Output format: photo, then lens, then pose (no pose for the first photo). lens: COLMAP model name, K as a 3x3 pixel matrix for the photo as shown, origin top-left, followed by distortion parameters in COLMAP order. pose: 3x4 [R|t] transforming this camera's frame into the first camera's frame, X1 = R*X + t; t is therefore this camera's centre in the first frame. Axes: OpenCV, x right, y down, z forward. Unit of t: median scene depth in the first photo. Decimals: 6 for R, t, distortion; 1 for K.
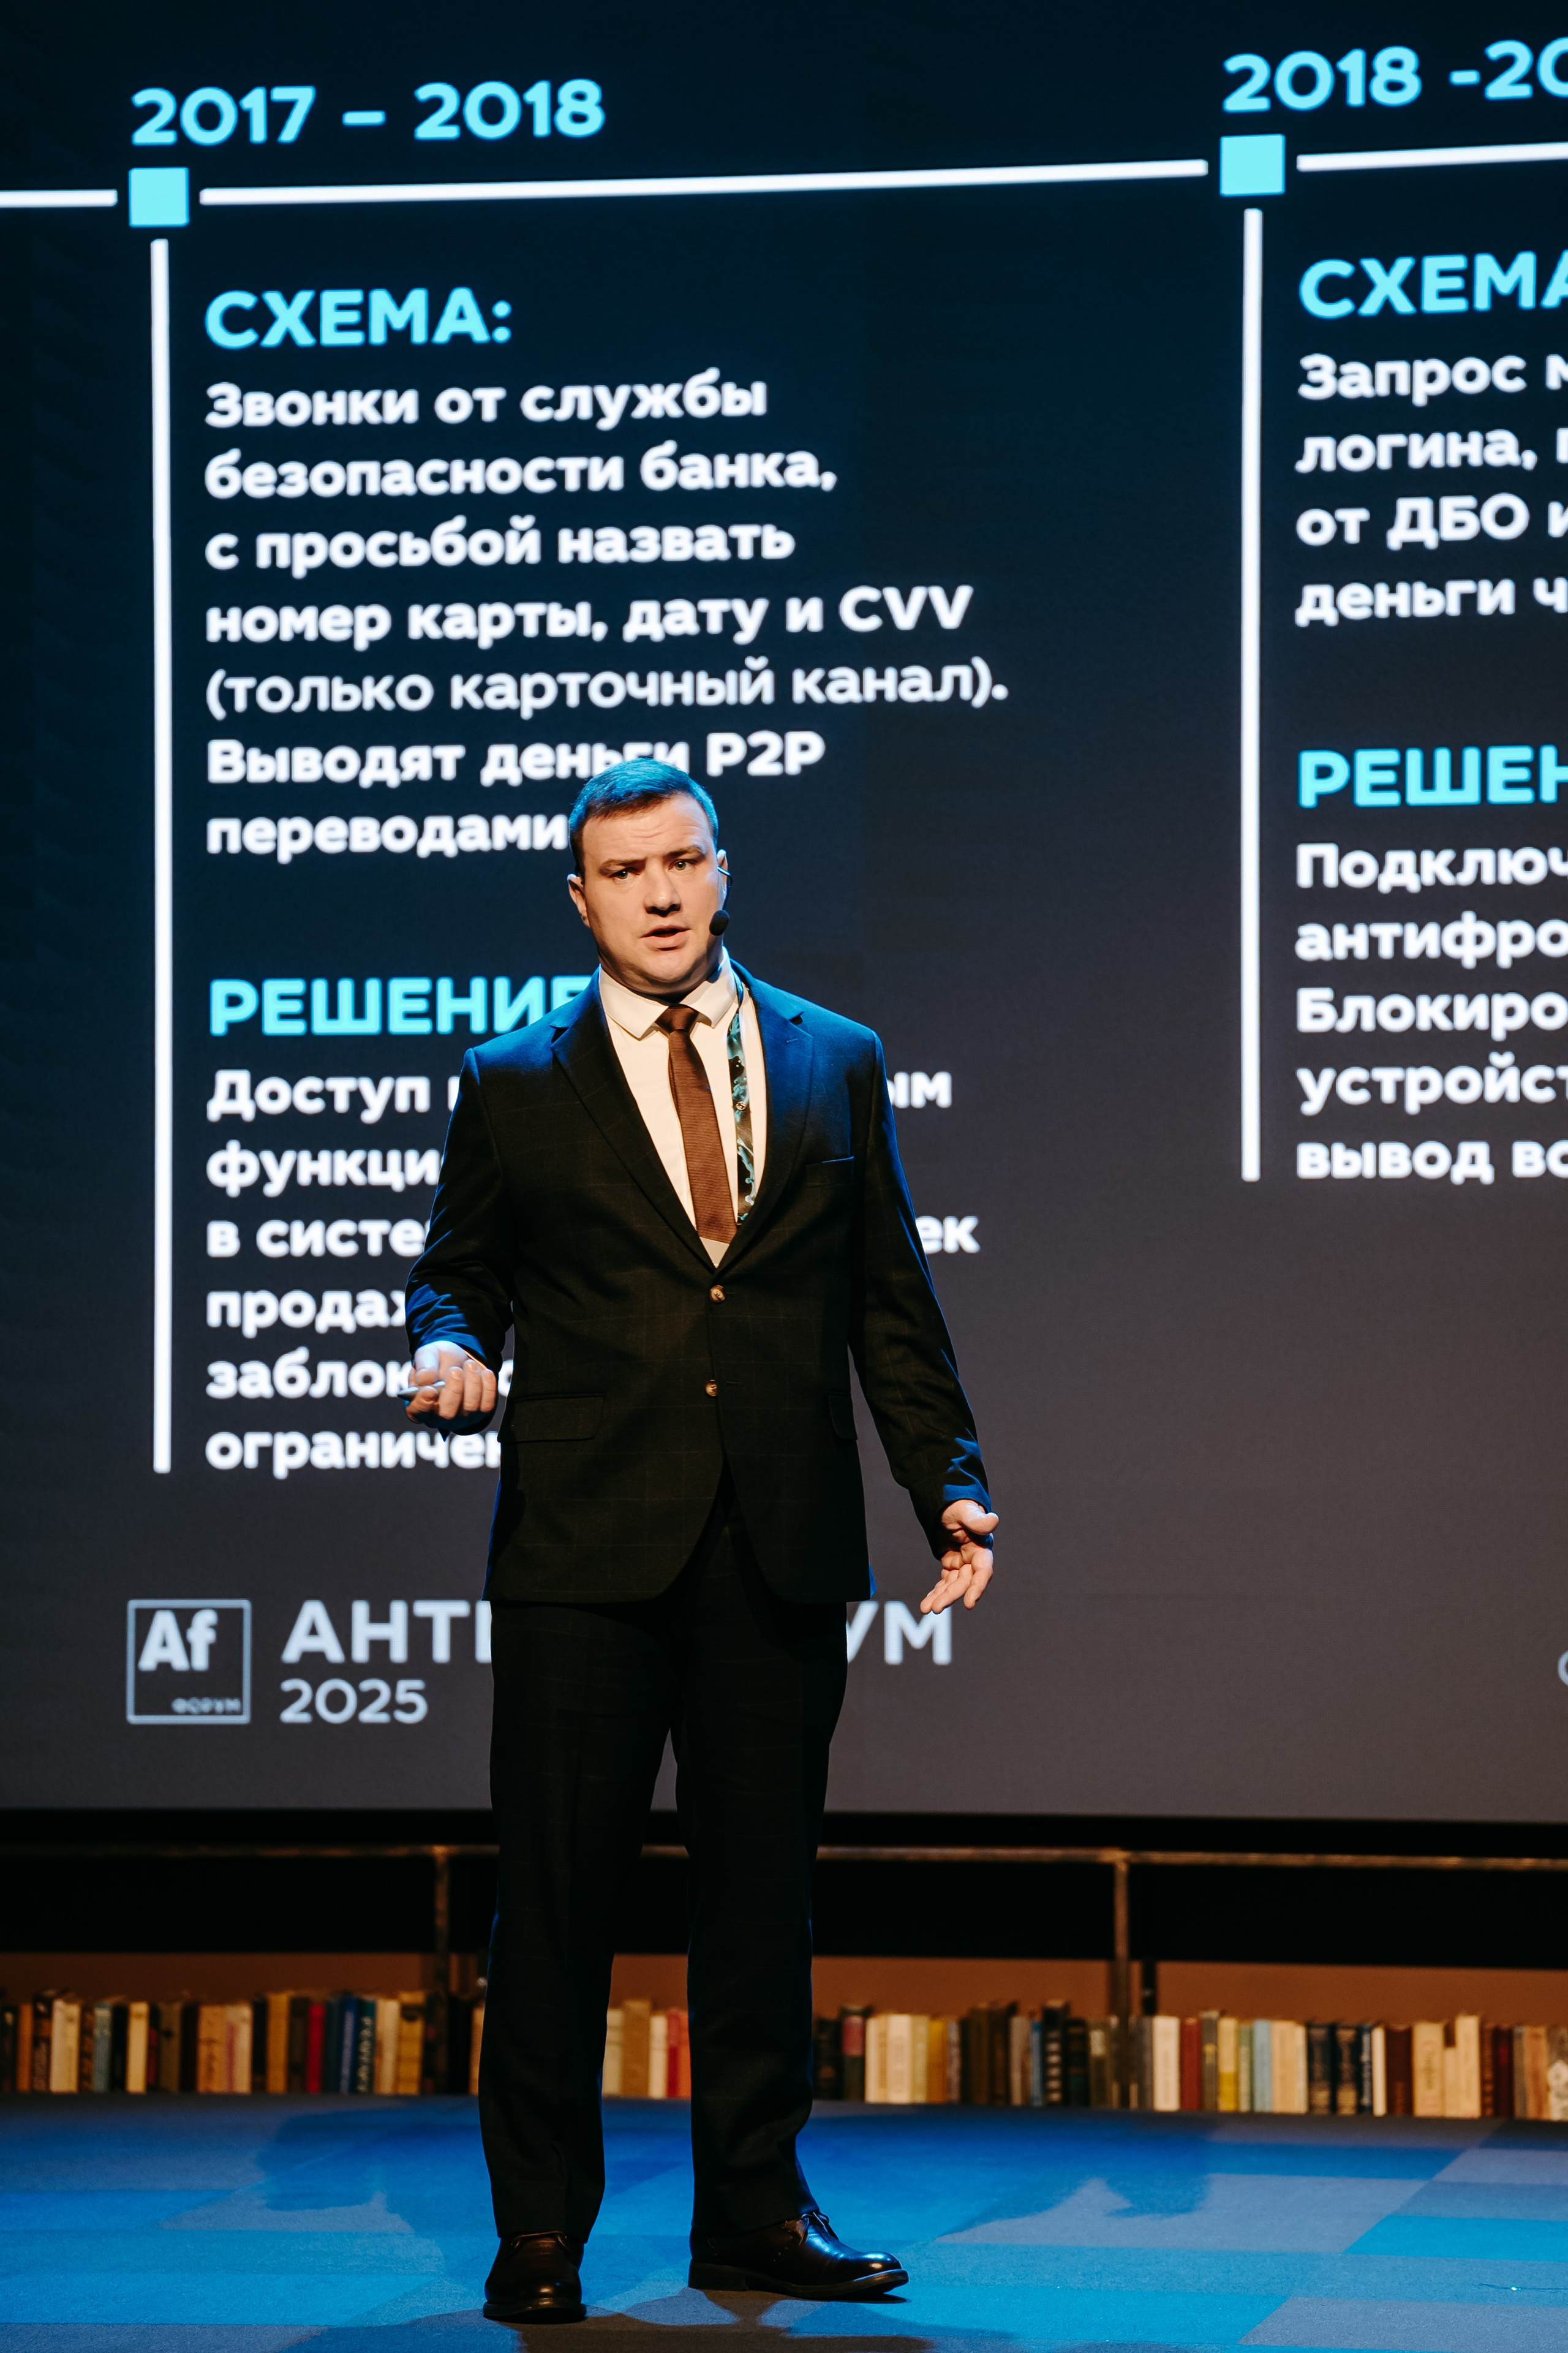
lens RADIAL K [[9142.7, 0, 709.2], [0, 9142.7, 1118.3], [0, 0, 1]] dist [1.054717, 0.000000]
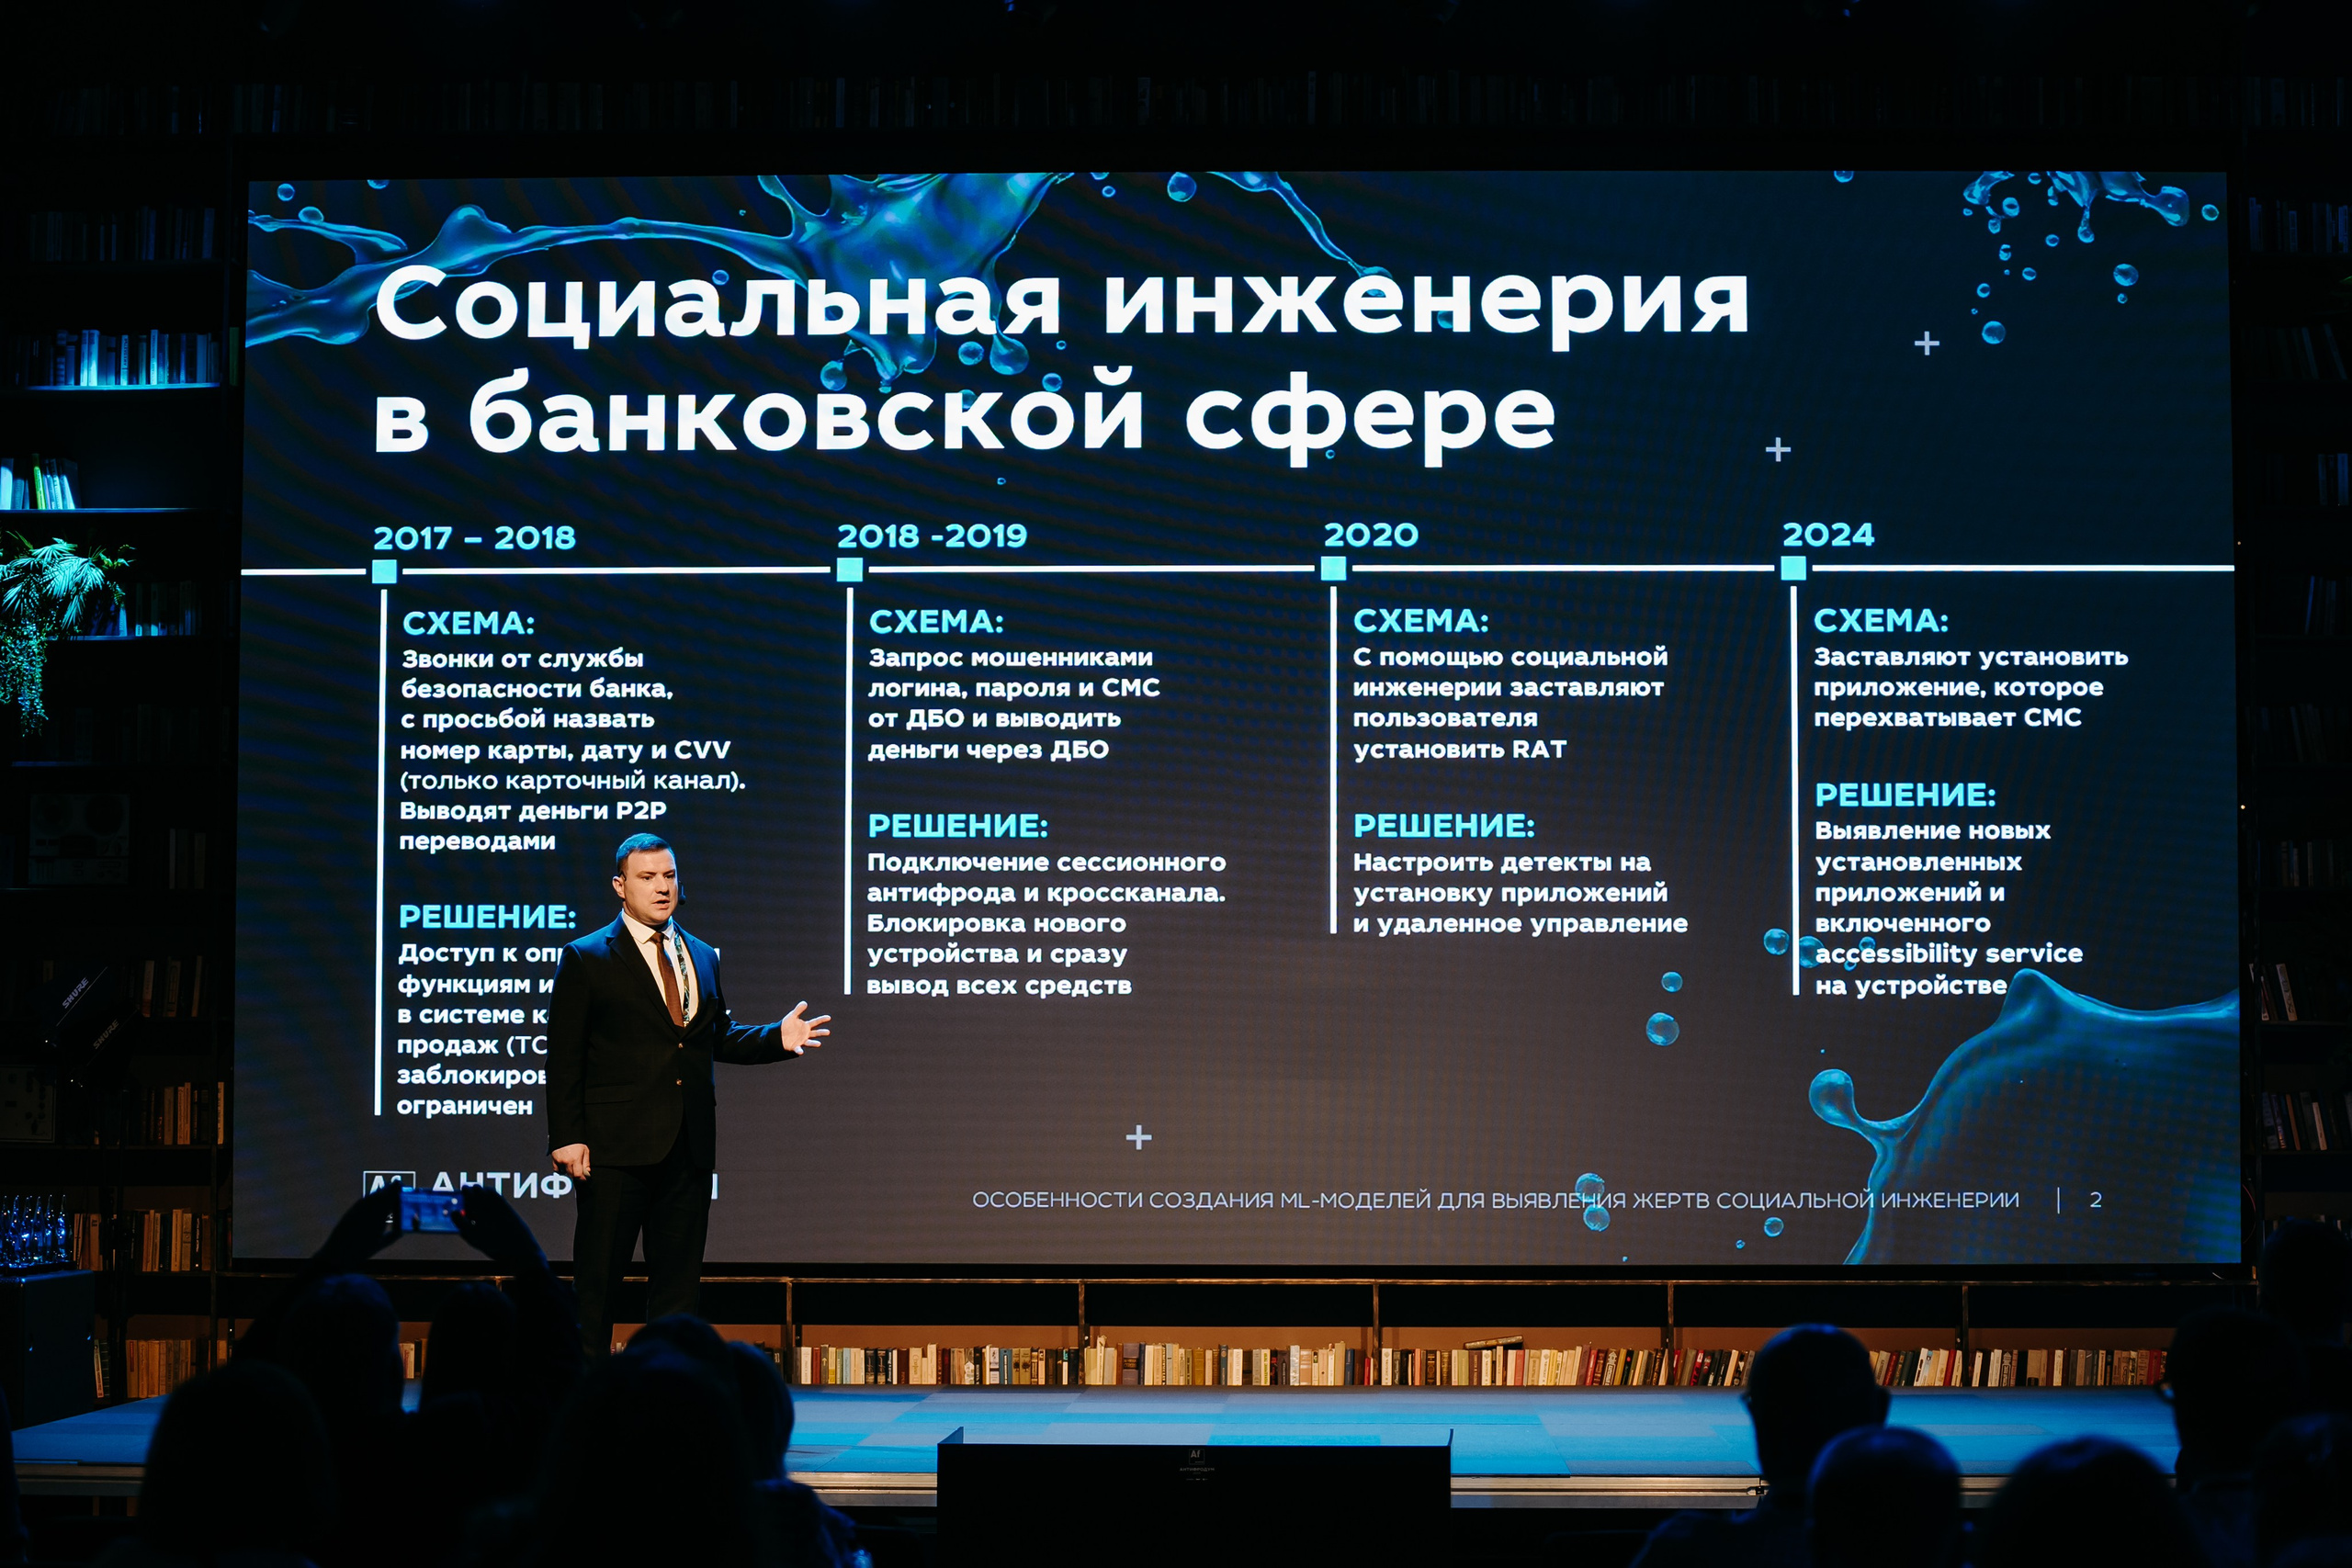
lens RADIAL K [[4605.1, 0, 1196.0], [0, 4605.1, 824.2], [0, 0, 1]] dist [-0.125782, 0.000000]
pose [[0.988423, 0.012543, 0.151205, -0.031354], [-0.009287, 0.999710, -0.022220, -0.011533], [-0.151440, 0.020559, 0.988253, -0.181185]]
